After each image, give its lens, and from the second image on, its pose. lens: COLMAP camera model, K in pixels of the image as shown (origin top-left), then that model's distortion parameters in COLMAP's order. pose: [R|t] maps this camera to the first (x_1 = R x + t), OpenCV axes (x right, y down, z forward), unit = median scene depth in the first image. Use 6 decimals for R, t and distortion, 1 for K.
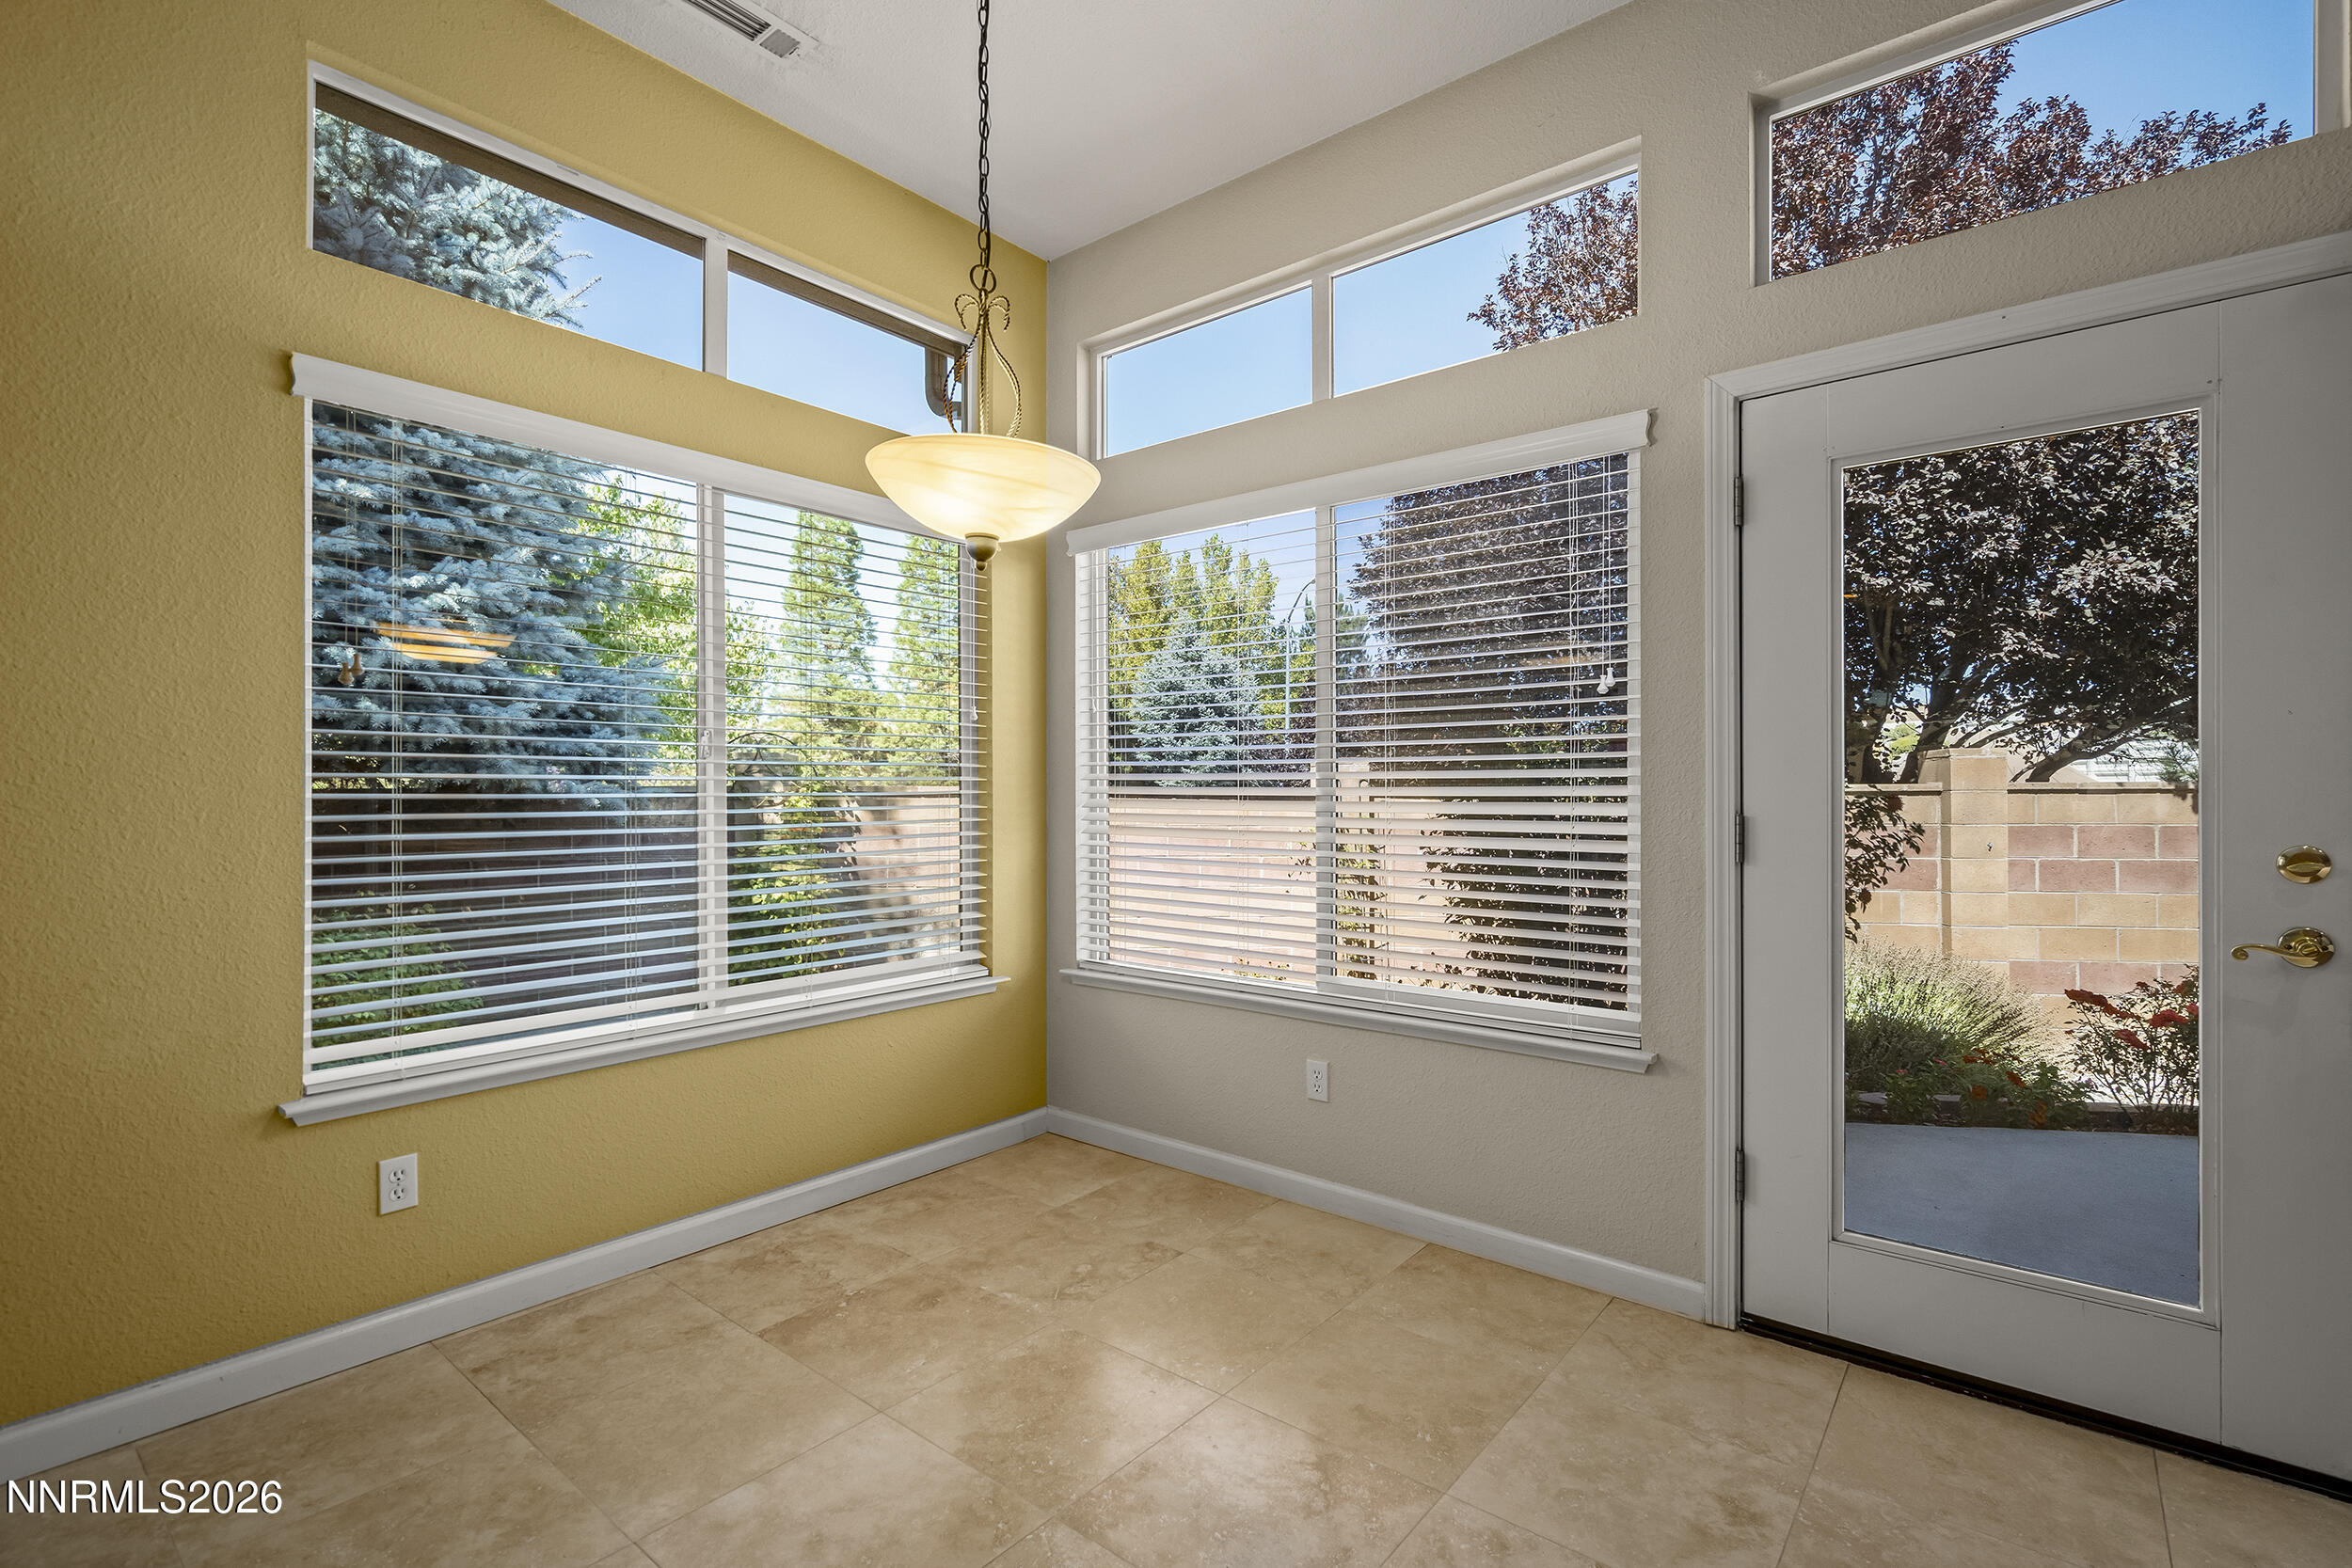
lens RADIAL K [[1070.4, 0, 1198.0], [0, 1070.4, 787.4], [0, 0, 1]] dist [-0.005831, 0.002388]
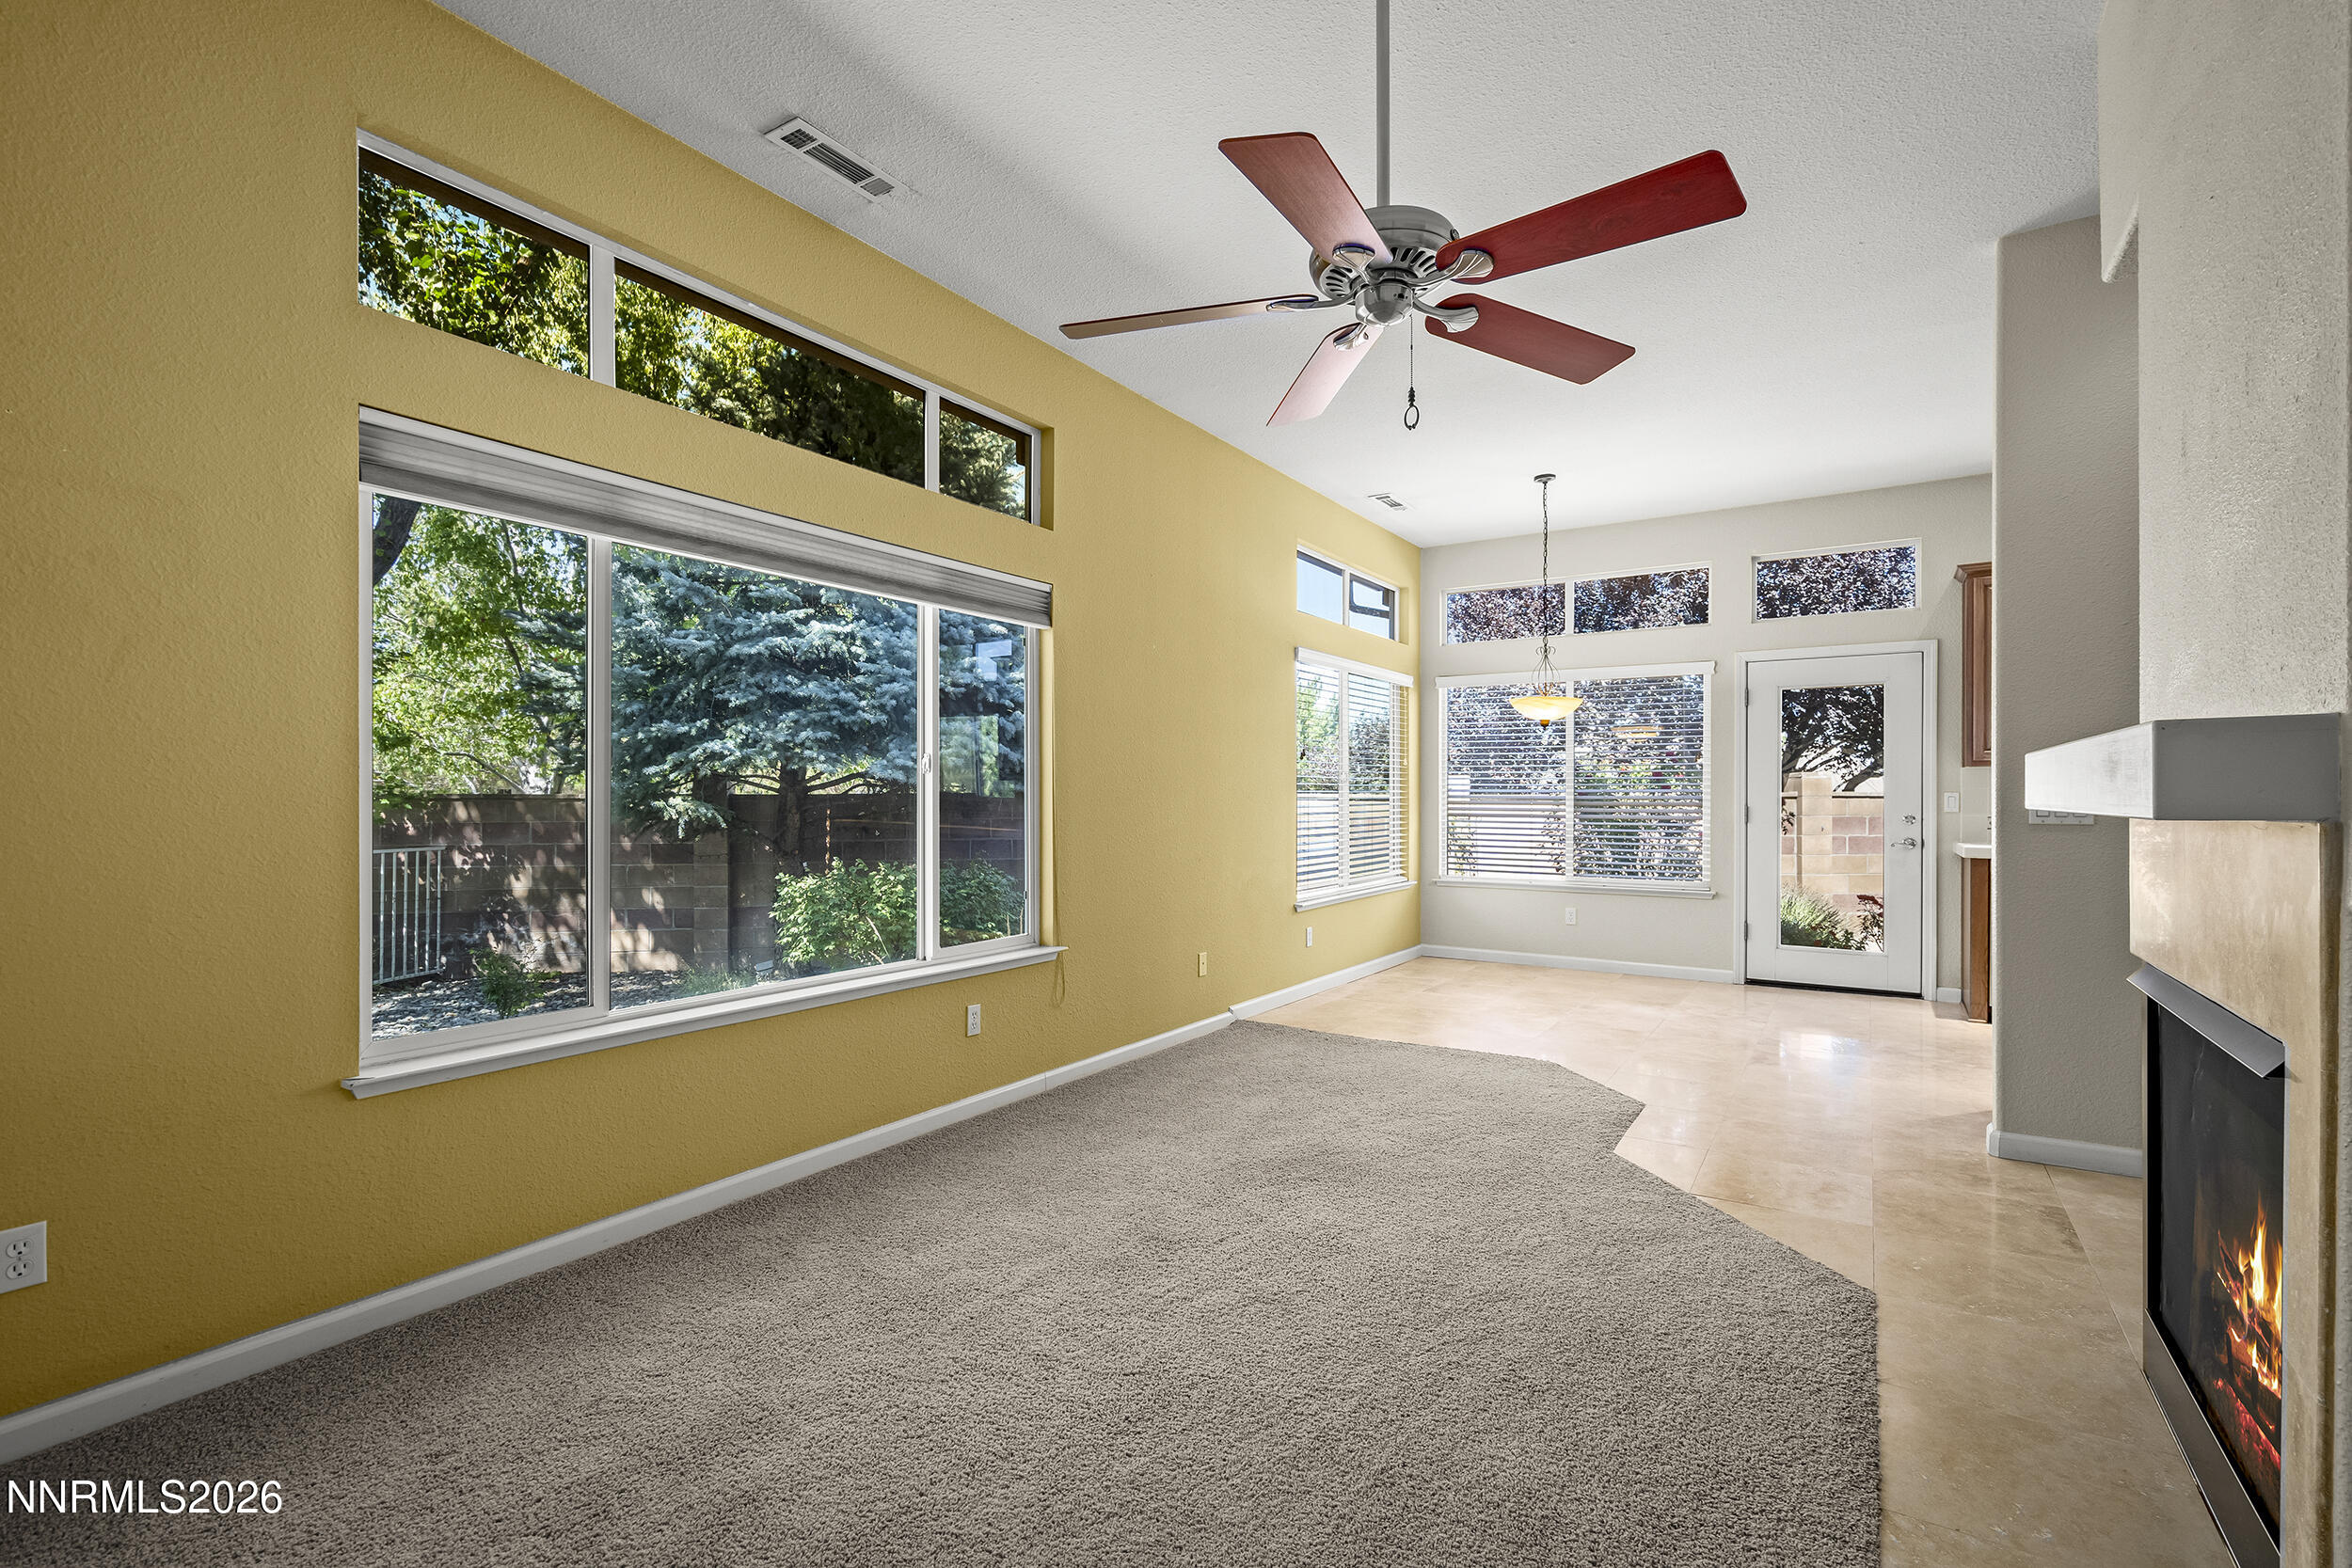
lens RADIAL K [[1070.4, 0, 1163.9], [0, 1070.4, 782.7], [0, 0, 1]] dist [-0.005831, 0.002388]
pose [[0.995676, -0.001718, 0.092877, -0.507935], [0.002905, 0.999916, -0.012649, -0.001809], [-0.092848, 0.012864, 0.995597, -0.661484]]
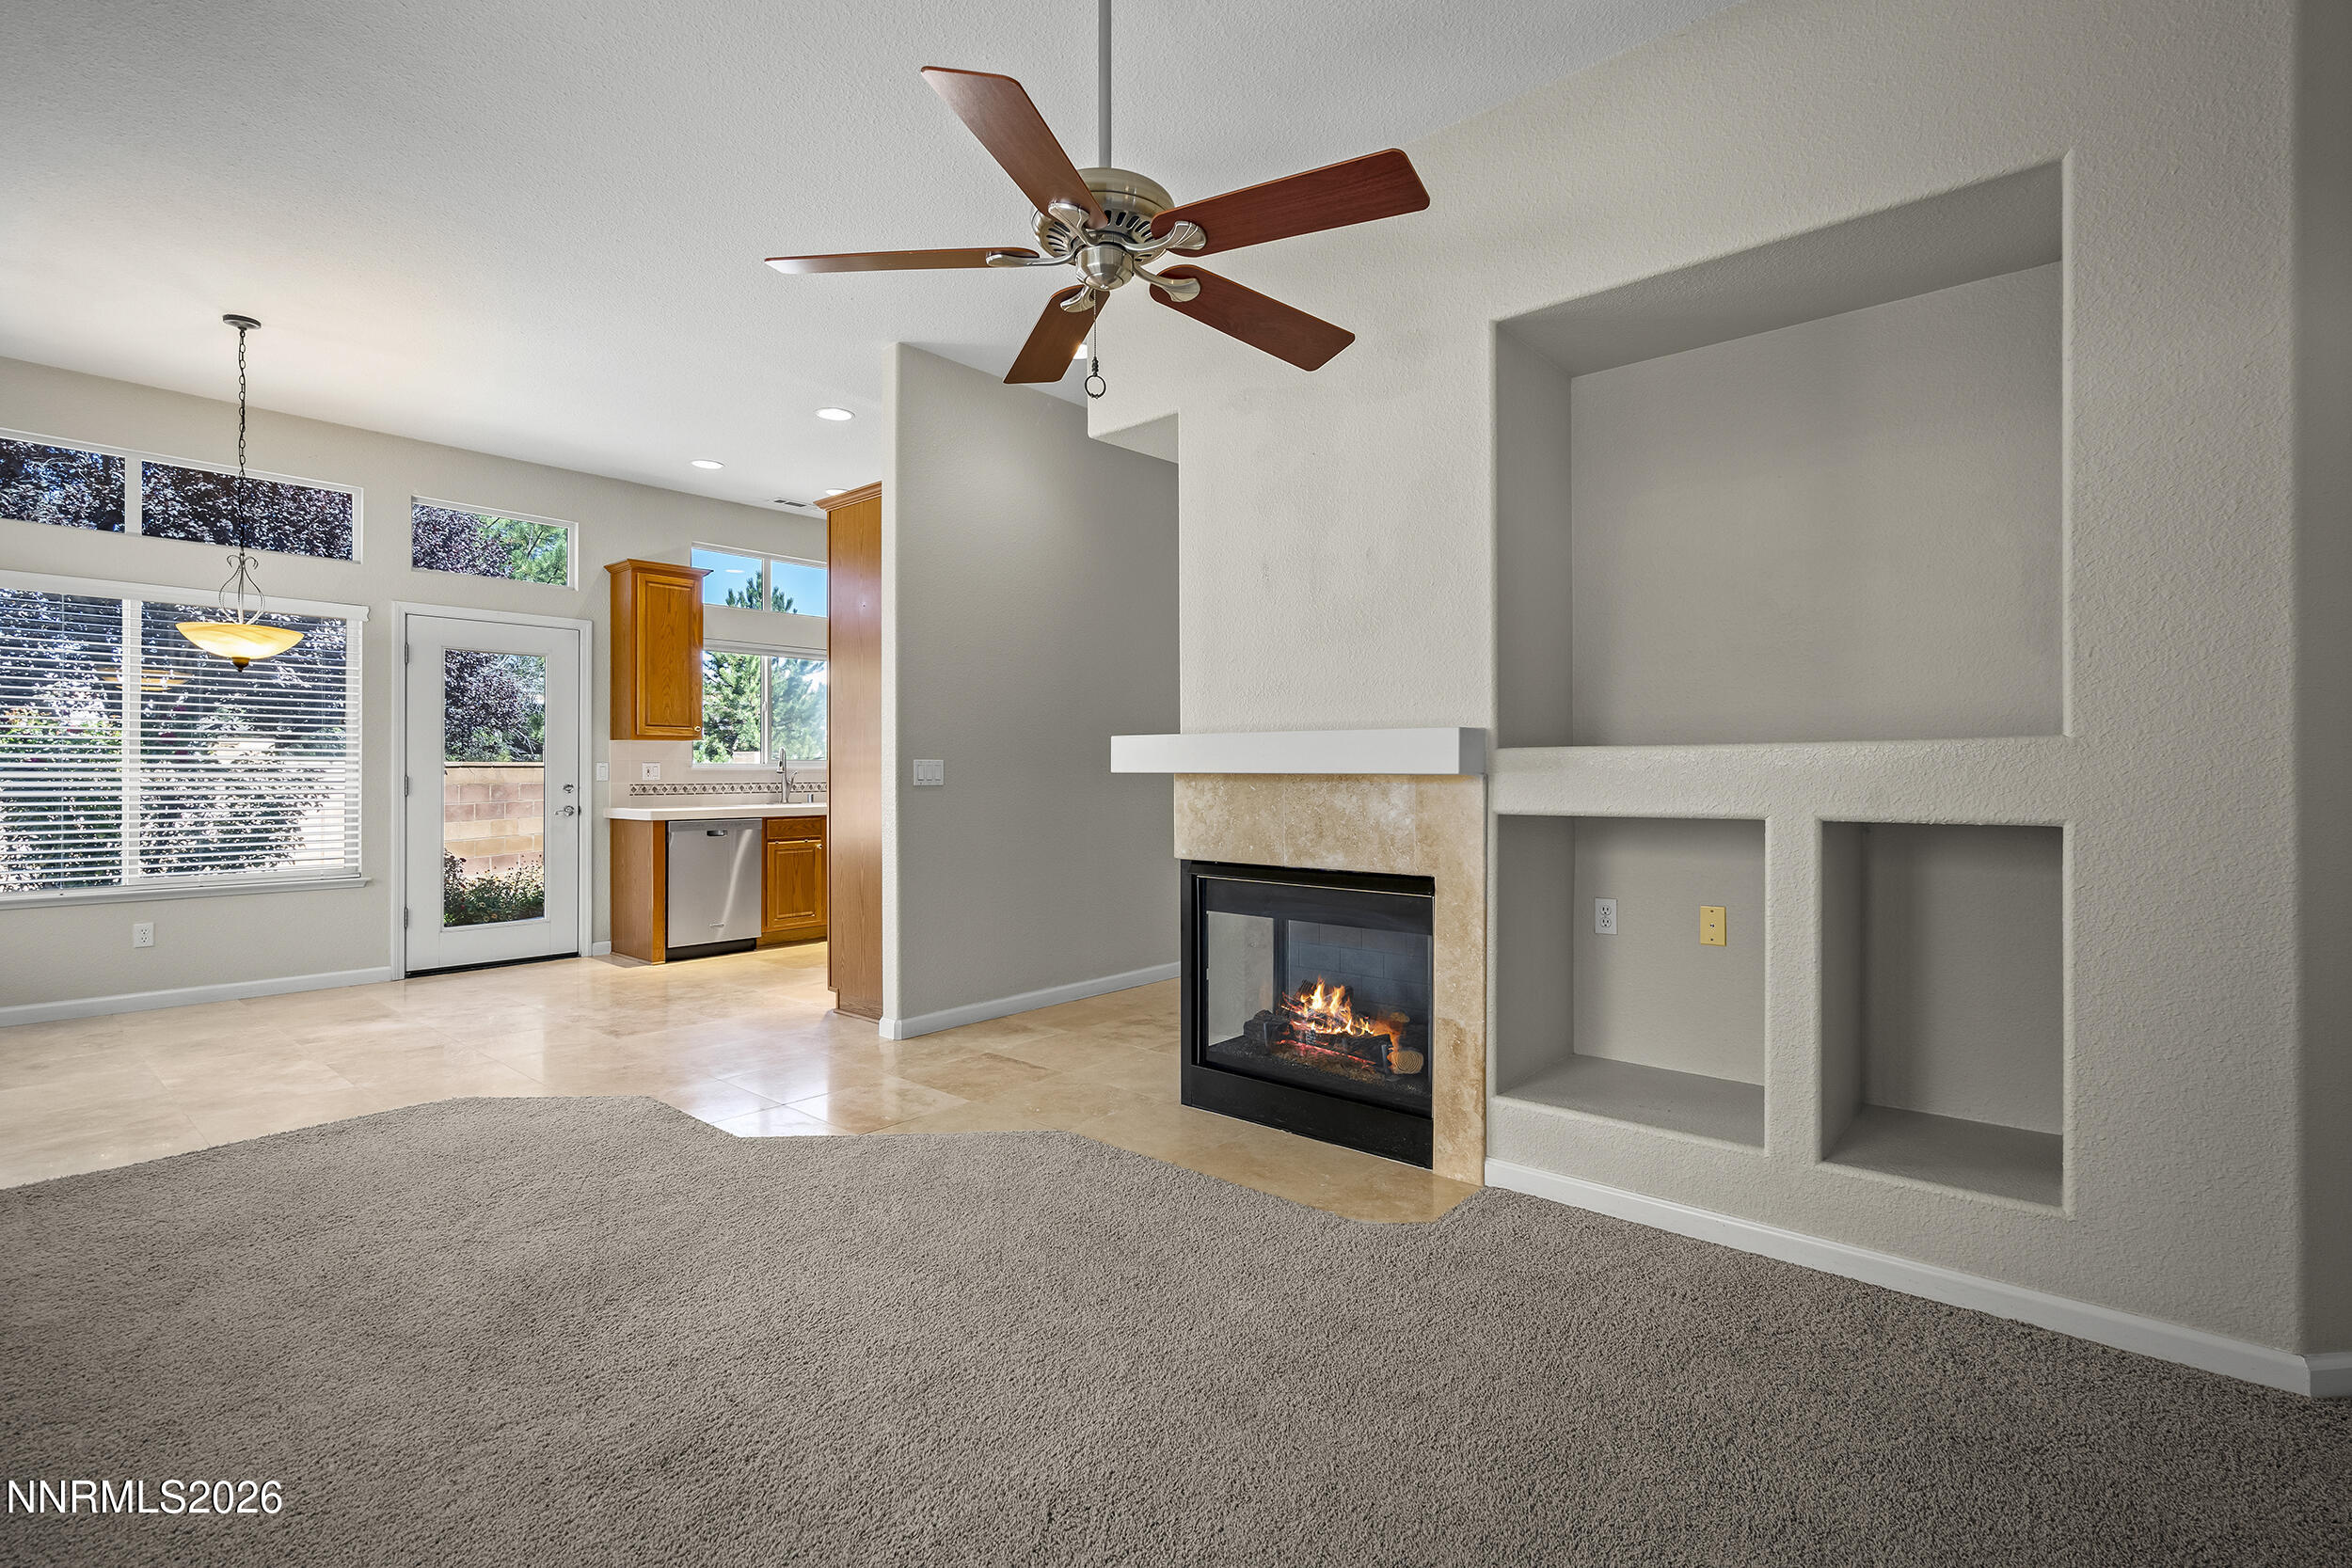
lens RADIAL K [[1070.4, 0, 1162.3], [0, 1070.4, 770.3], [0, 0, 1]] dist [-0.005831, 0.002388]
pose [[0.037808, -0.005823, 0.999268, -0.757361], [-0.000441, 0.999983, 0.005844, -0.002125], [-0.999285, -0.000662, 0.037805, -0.344542]]
